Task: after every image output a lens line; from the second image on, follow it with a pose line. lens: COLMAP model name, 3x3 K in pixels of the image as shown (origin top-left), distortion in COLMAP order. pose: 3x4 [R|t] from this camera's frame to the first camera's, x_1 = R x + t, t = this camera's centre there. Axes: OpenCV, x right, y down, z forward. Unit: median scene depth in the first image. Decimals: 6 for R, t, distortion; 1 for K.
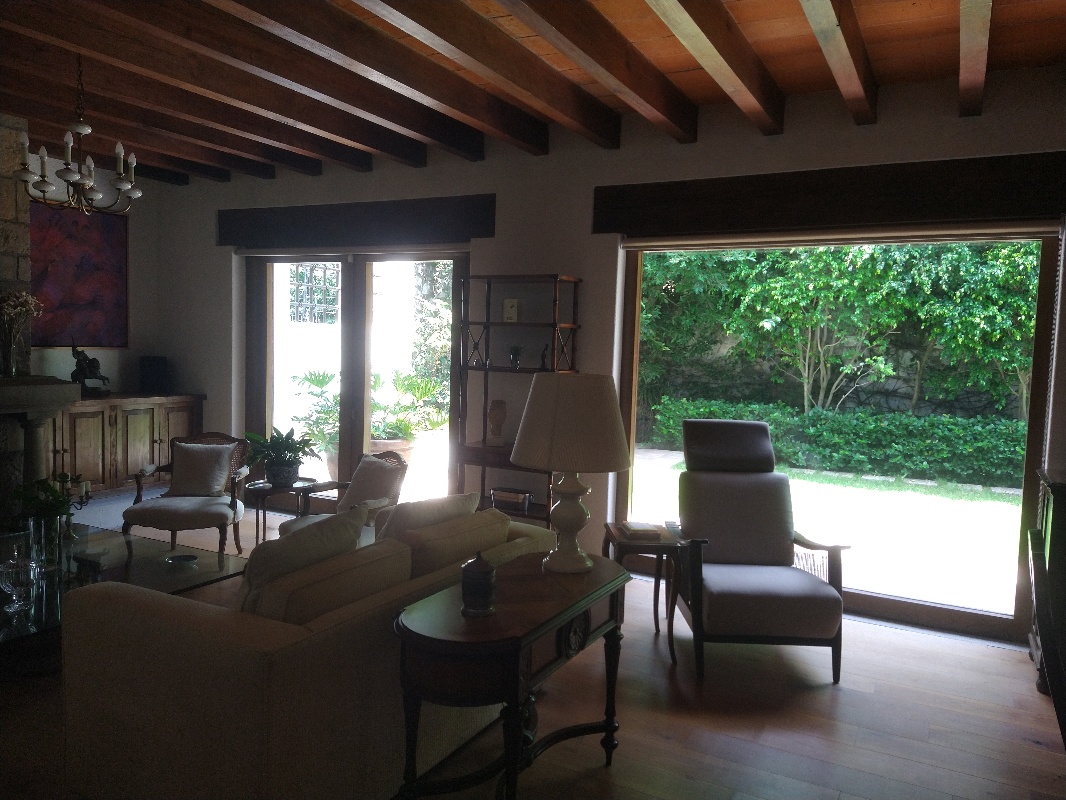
lens RADIAL K [[768.6, 0, 533.0], [0, 768.6, 400.0], [0, 0, 1]] dist [0.005441, -0.001391]
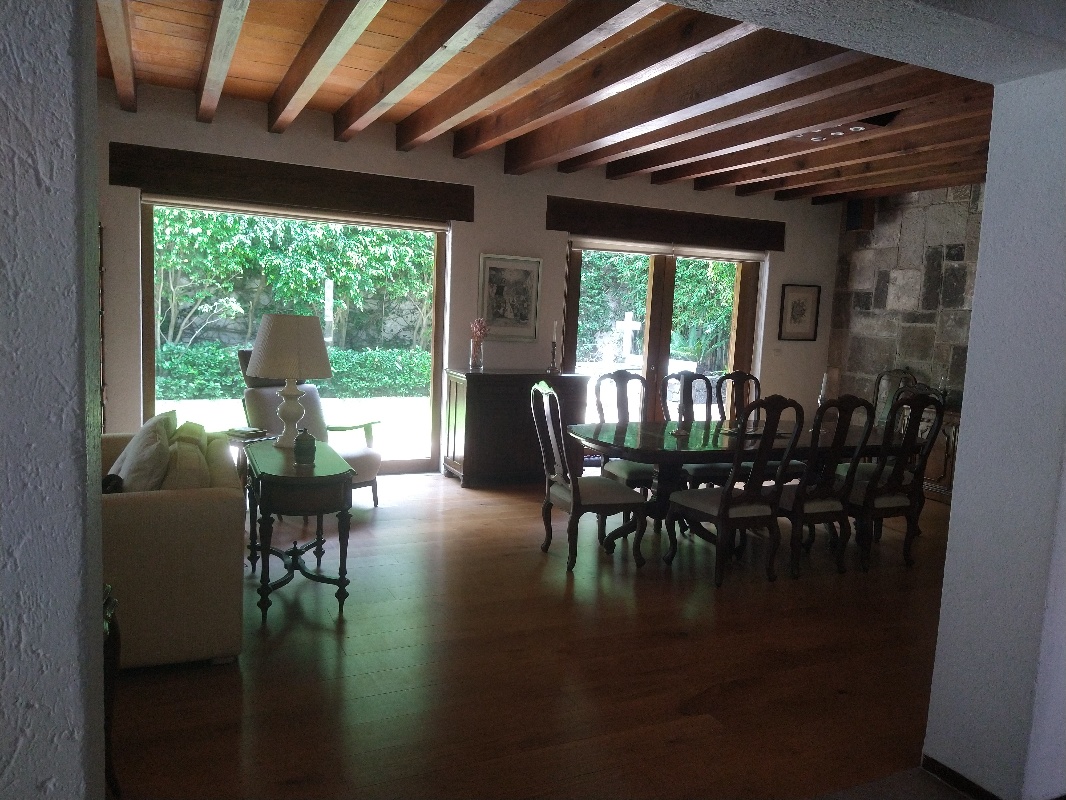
lens RADIAL K [[768.6, 0, 533.0], [0, 768.6, 400.0], [0, 0, 1]] dist [0.005441, -0.001391]
pose [[0.588787, -0.091407, 0.803103, -0.238910], [0.025598, 0.995195, 0.094503, 0.000389], [-0.807883, -0.035085, 0.588298, -0.072763]]
